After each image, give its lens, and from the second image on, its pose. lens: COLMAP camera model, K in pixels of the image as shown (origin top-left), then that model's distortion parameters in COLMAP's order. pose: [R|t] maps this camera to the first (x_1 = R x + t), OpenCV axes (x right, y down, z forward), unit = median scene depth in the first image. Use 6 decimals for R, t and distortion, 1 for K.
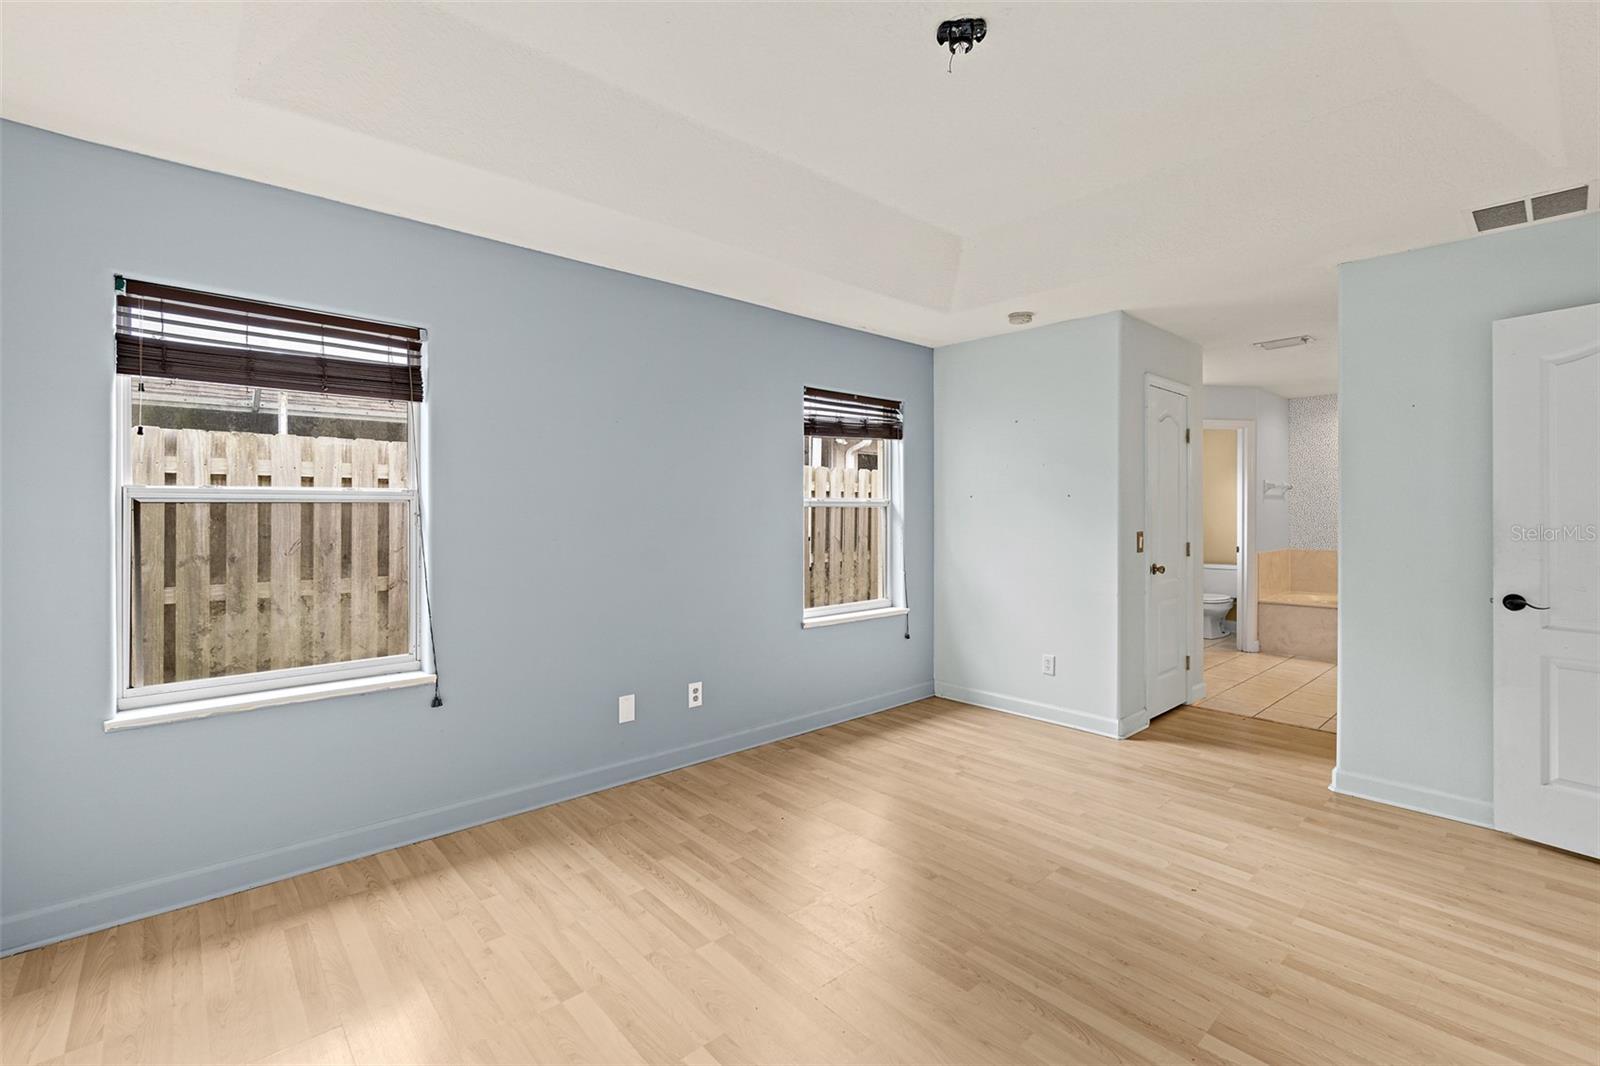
lens RADIAL K [[724.9, 0, 795.2], [0, 724.9, 507.2], [0, 0, 1]] dist [0.001052, 0.000344]
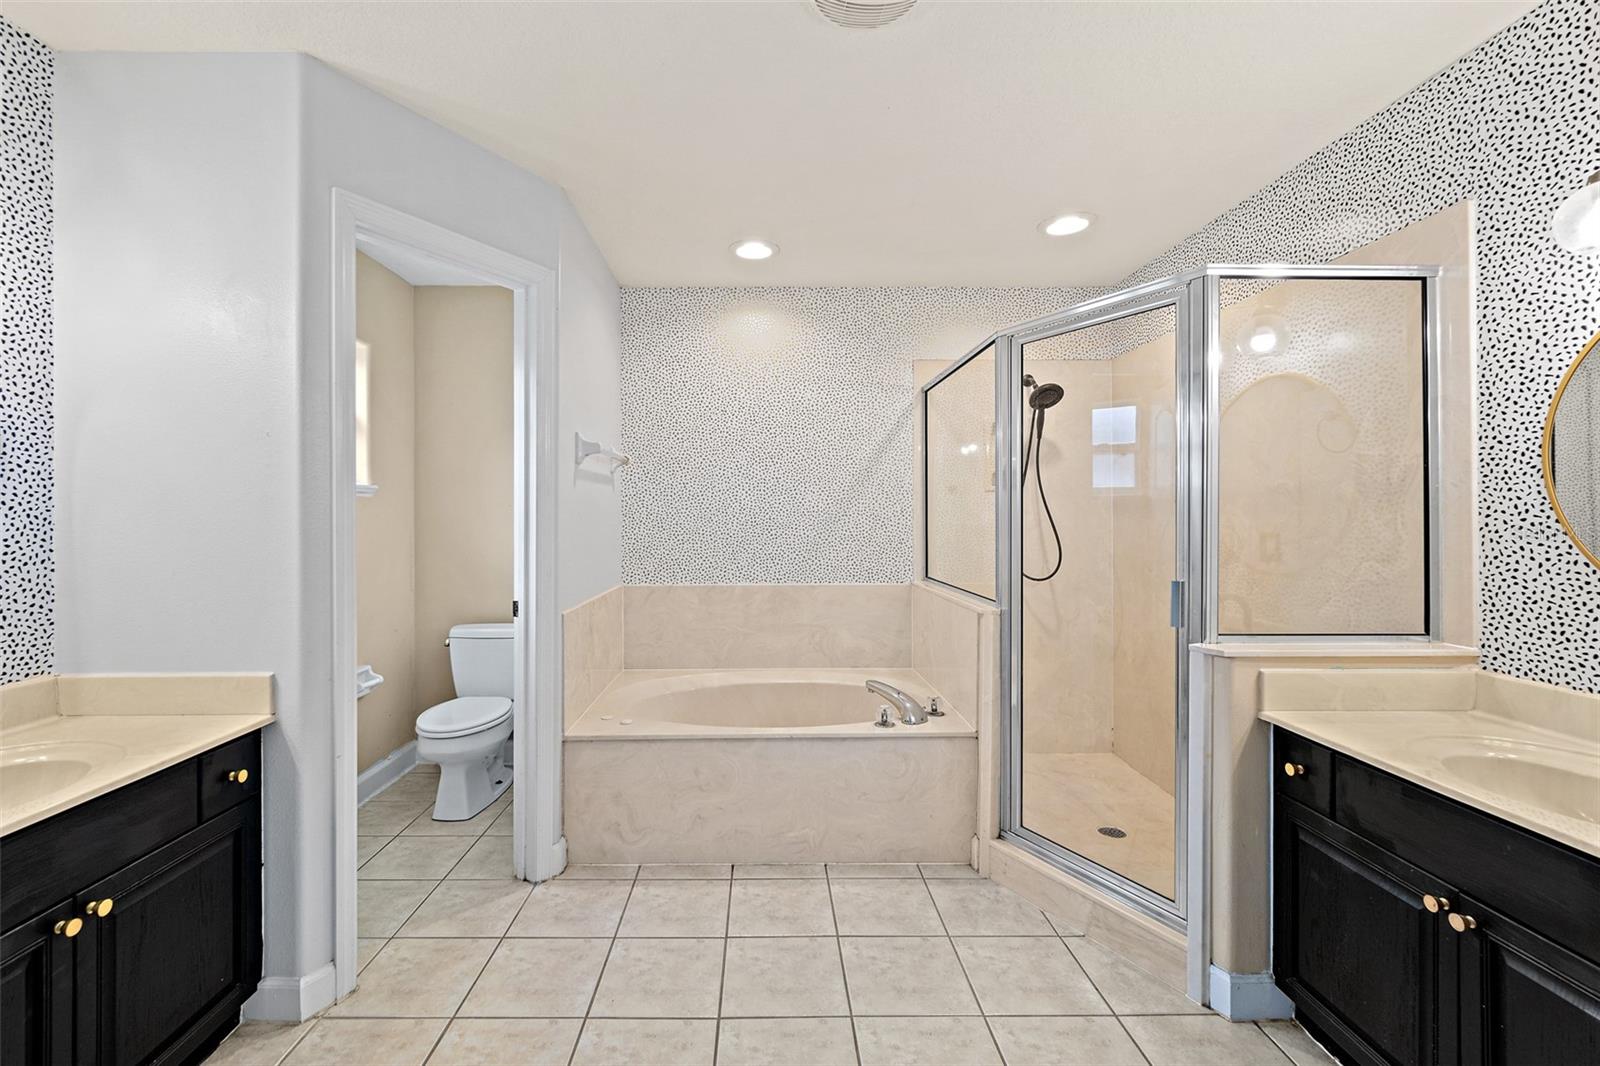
lens RADIAL K [[685.4, 0, 793.9], [0, 685.4, 523.6], [0, 0, 1]] dist [-0.008450, 0.000269]
pose [[0.629393, 0.001309, 0.777086, 0.775348], [-0.004482, 0.999988, 0.001945, 0.022761], [-0.777074, -0.004707, 0.629391, 1.210659]]
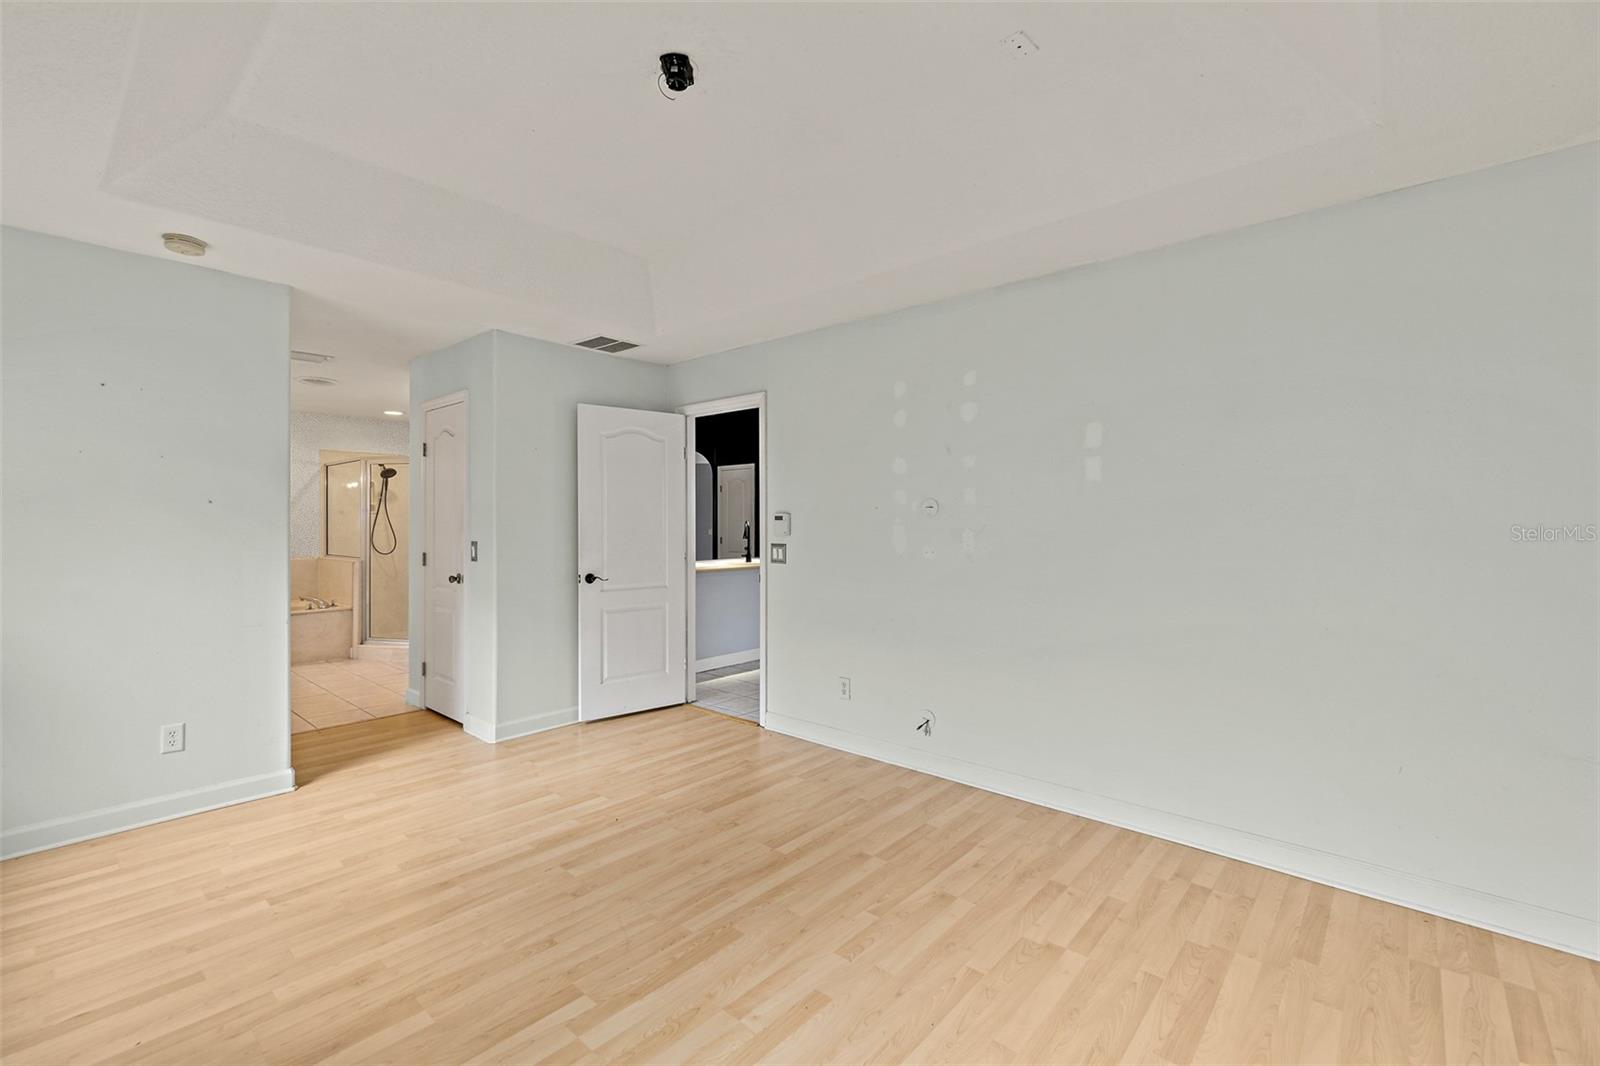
lens RADIAL K [[685.4, 0, 791.1], [0, 685.4, 525.1], [0, 0, 1]] dist [-0.008450, 0.000269]
pose [[-0.127866, -0.001378, 0.991791, -0.479172], [-0.006070, 0.999981, 0.000607, 0.005158], [-0.991773, -0.005943, -0.127872, 0.597521]]
